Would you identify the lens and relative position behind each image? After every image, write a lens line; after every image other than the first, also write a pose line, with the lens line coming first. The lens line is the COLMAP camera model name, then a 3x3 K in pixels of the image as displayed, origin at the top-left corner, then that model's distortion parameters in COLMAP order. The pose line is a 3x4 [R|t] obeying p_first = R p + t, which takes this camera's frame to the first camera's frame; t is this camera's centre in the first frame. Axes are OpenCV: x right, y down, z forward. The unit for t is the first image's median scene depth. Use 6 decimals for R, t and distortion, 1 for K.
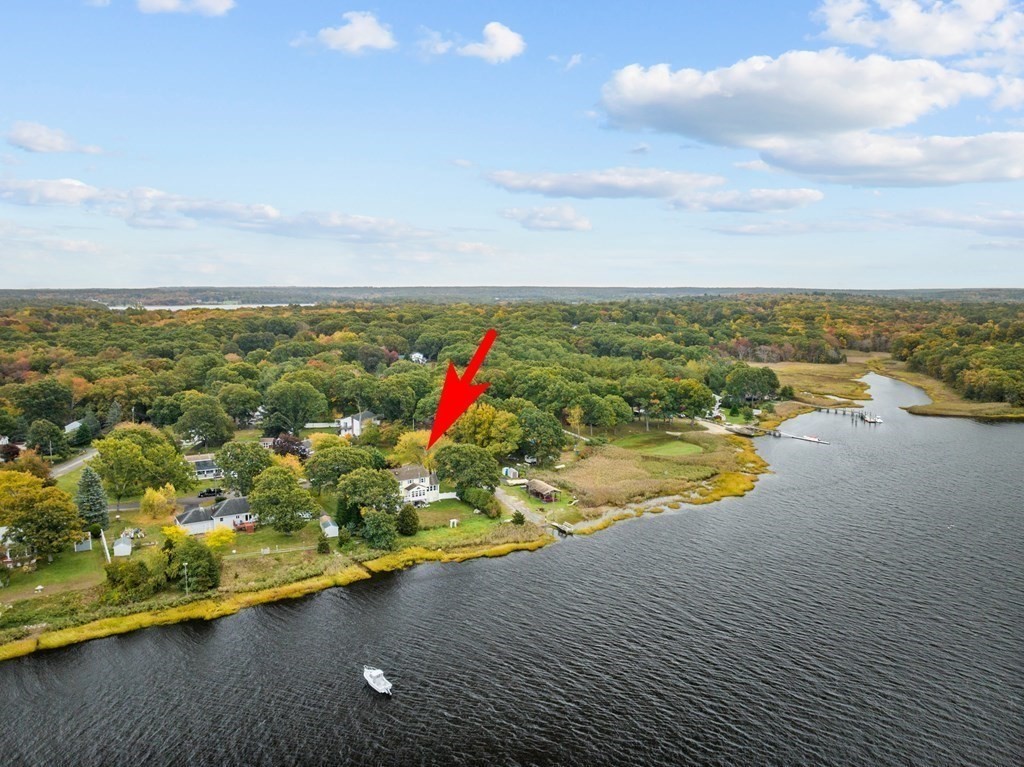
lens RADIAL K [[725.8, 0, 512.0], [0, 725.8, 383.5], [0, 0, 1]] dist [-0.048813, 0.014107]
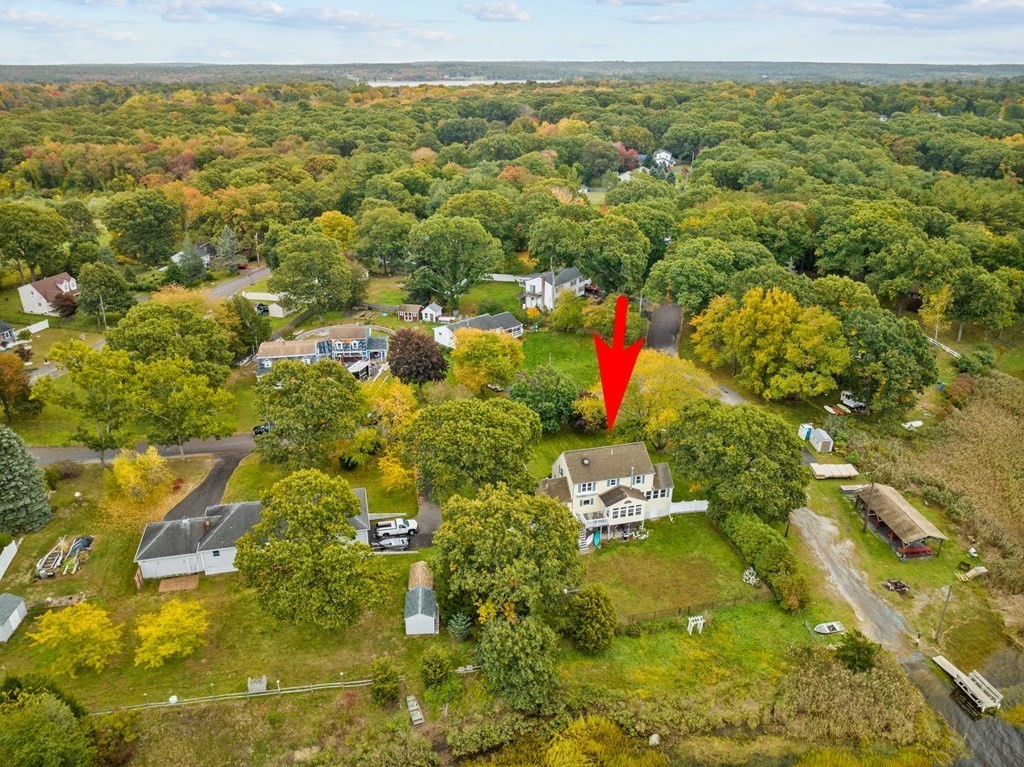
lens RADIAL K [[725.8, 0, 512.0], [0, 725.8, 383.5], [0, 0, 1]] dist [-0.048813, 0.014107]
pose [[0.945559, 0.128530, -0.298994, -0.033205], [-0.038034, 0.956057, 0.290703, -0.030693], [0.323219, -0.263505, 0.908897, 0.270506]]
